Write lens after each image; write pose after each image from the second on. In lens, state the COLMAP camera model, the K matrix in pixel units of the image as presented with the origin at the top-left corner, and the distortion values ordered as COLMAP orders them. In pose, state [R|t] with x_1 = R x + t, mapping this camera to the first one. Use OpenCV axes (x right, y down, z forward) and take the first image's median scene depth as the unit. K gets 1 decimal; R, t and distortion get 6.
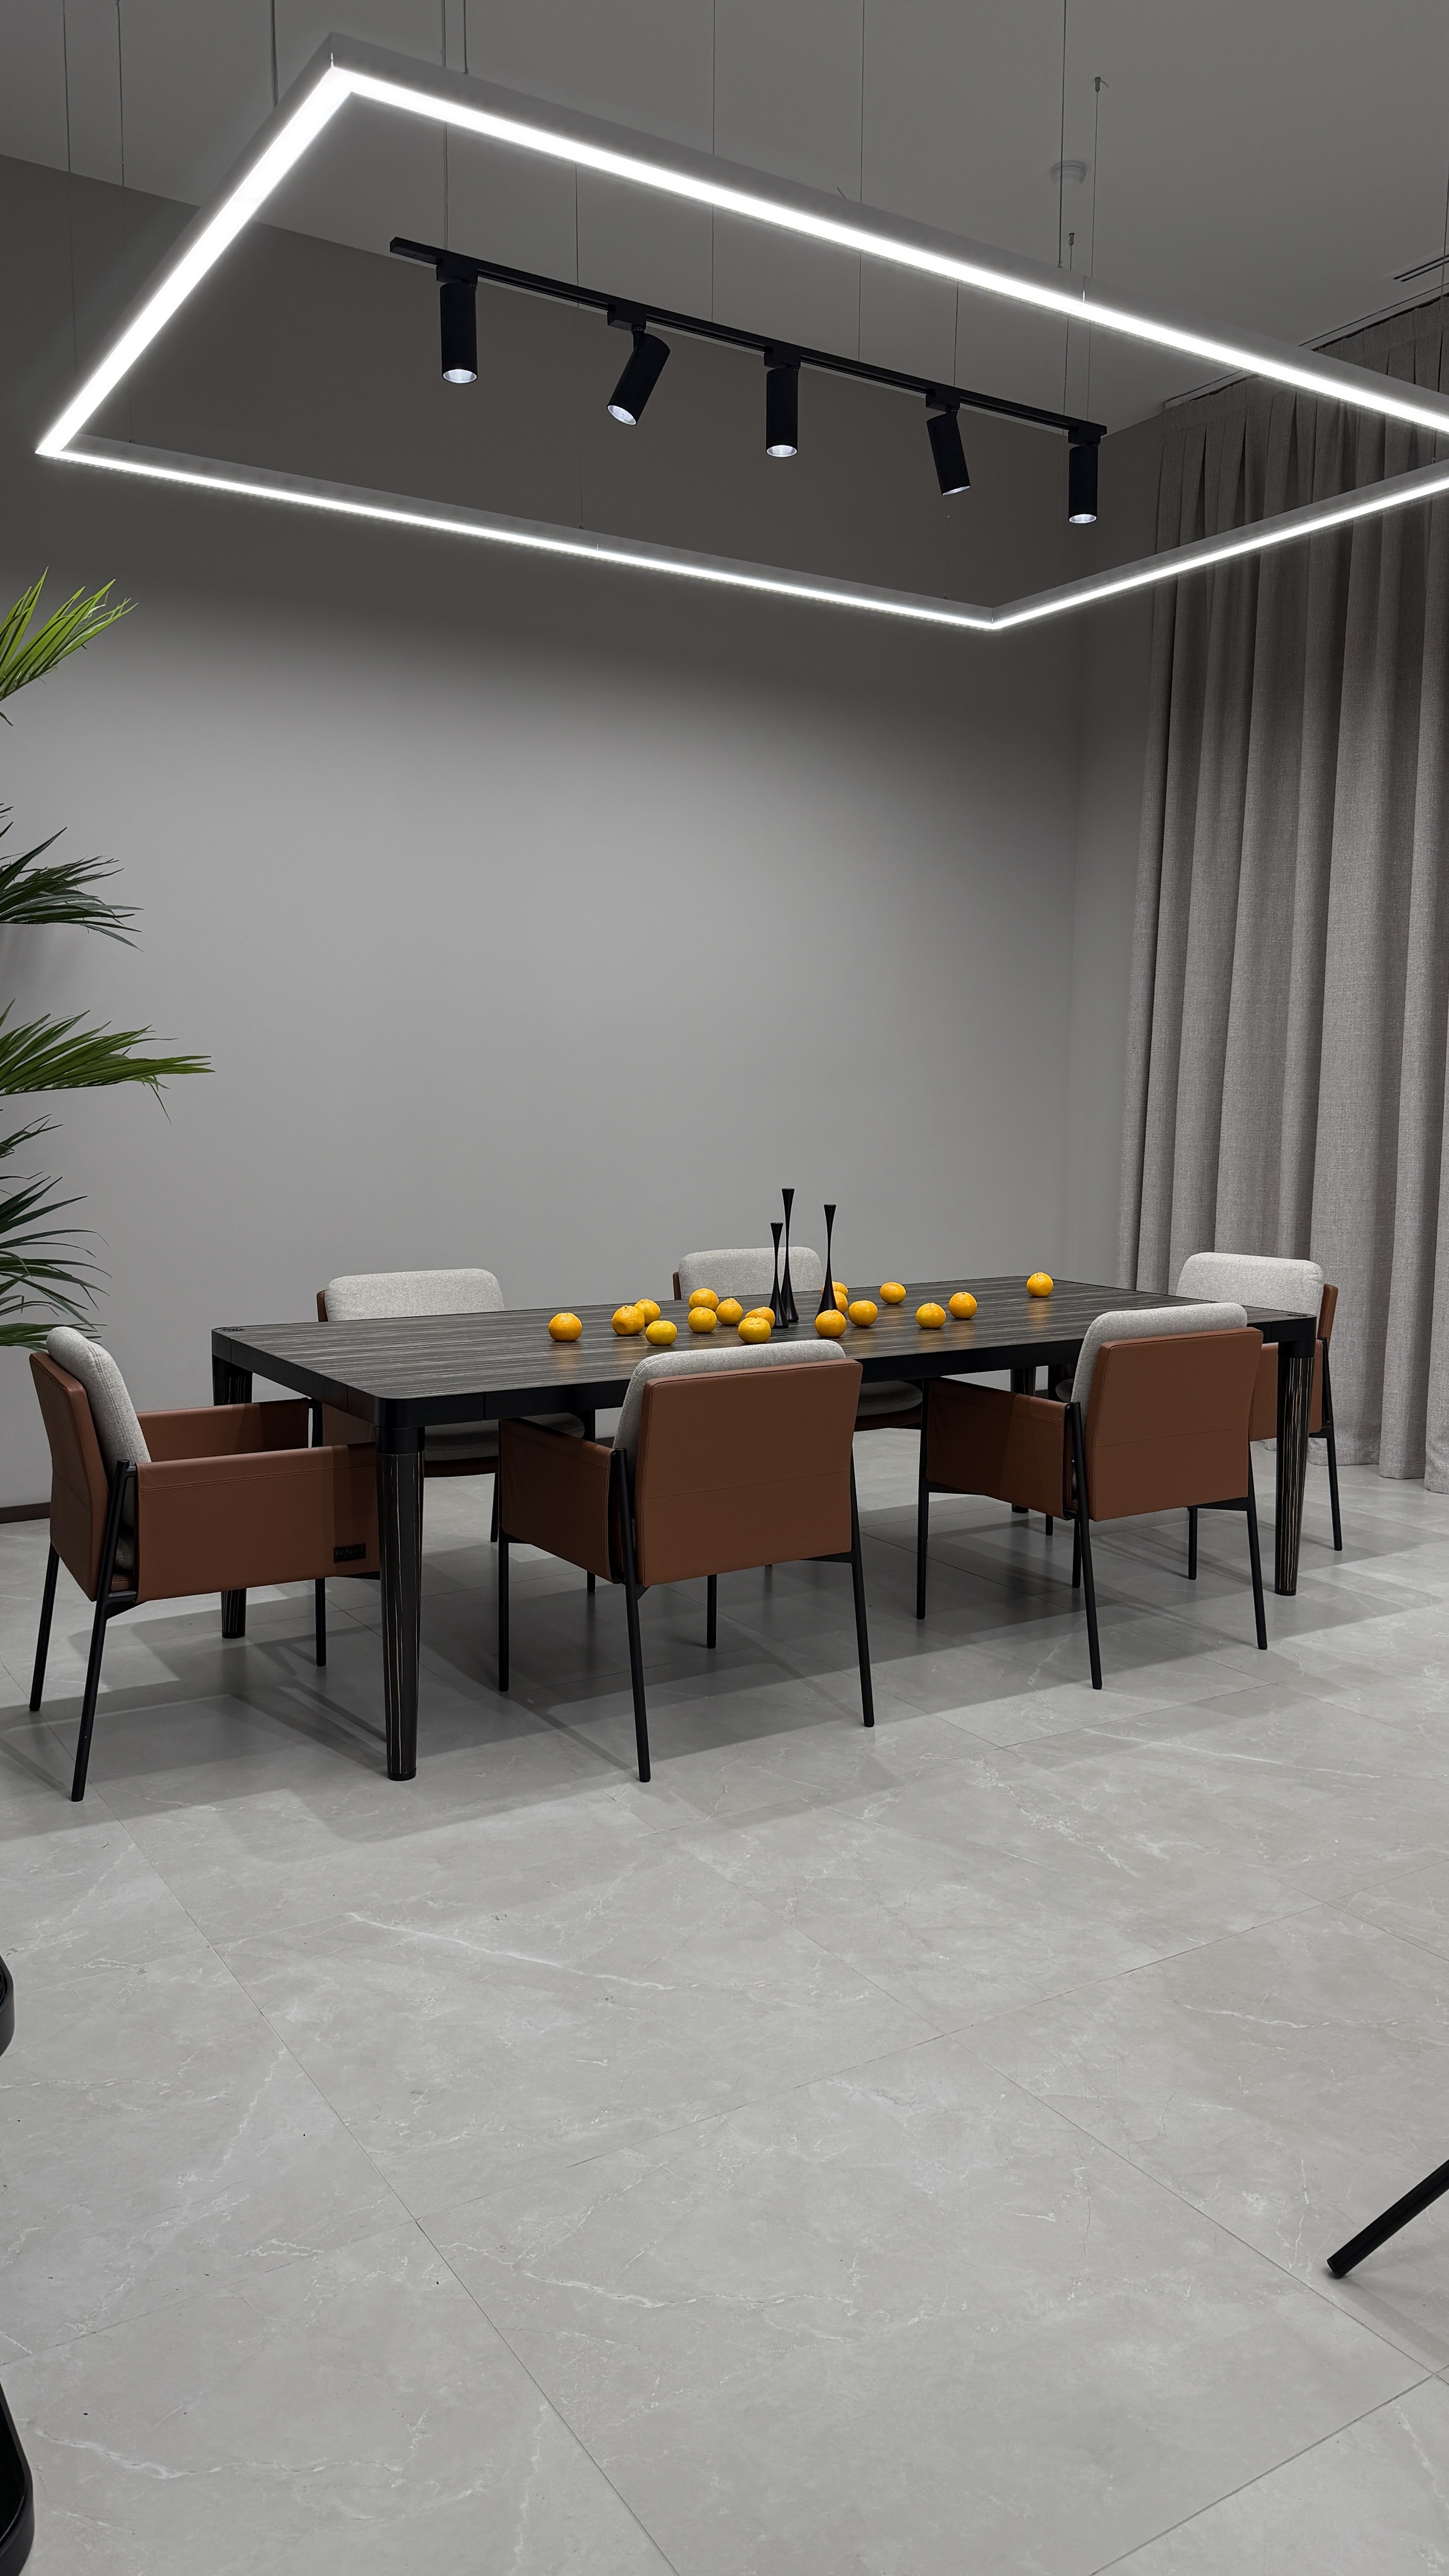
lens RADIAL K [[1833.4, 0, 724.5], [0, 1833.4, 1288.0], [0, 0, 1]] dist [0.078245, -0.134173]
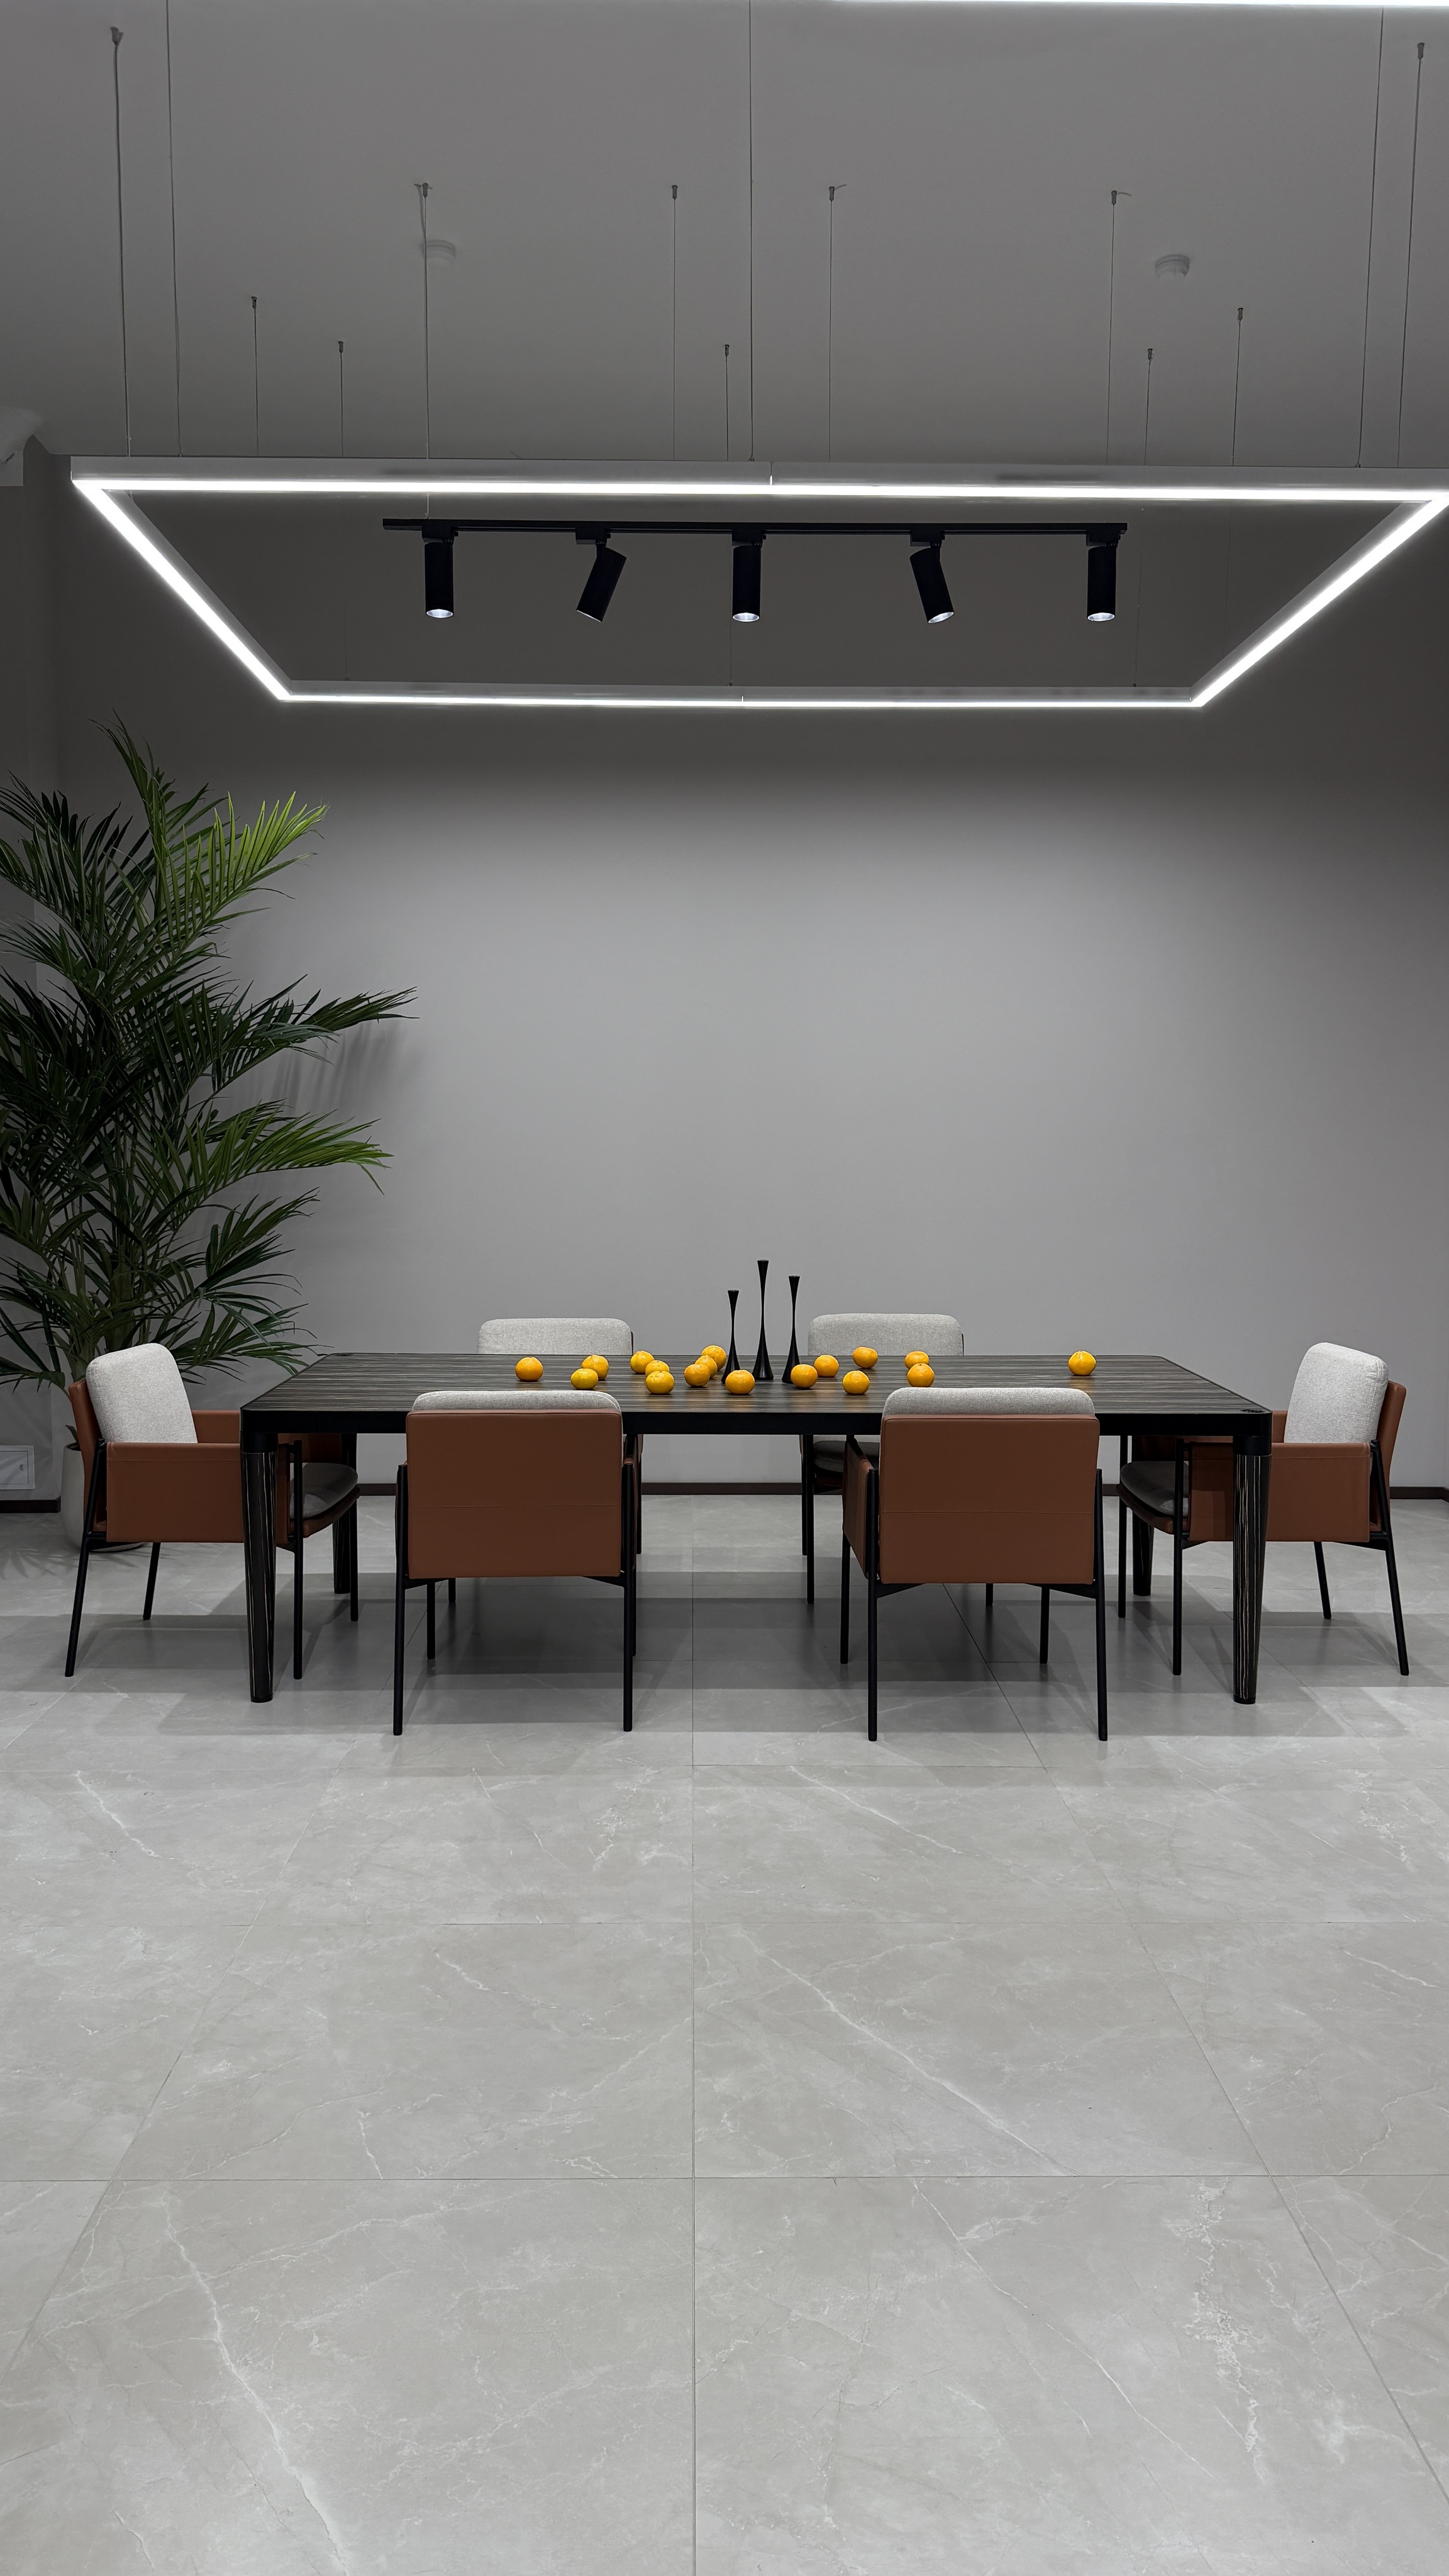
lens RADIAL K [[1830.6, 0, 720.5], [0, 1830.6, 1297.4], [0, 0, 1]] dist [0.119158, -0.253456]
pose [[0.845652, 0.042785, -0.532017, 0.682617], [-0.054454, 0.998497, -0.006255, -0.026712], [0.530949, 0.034260, 0.846711, 0.043463]]
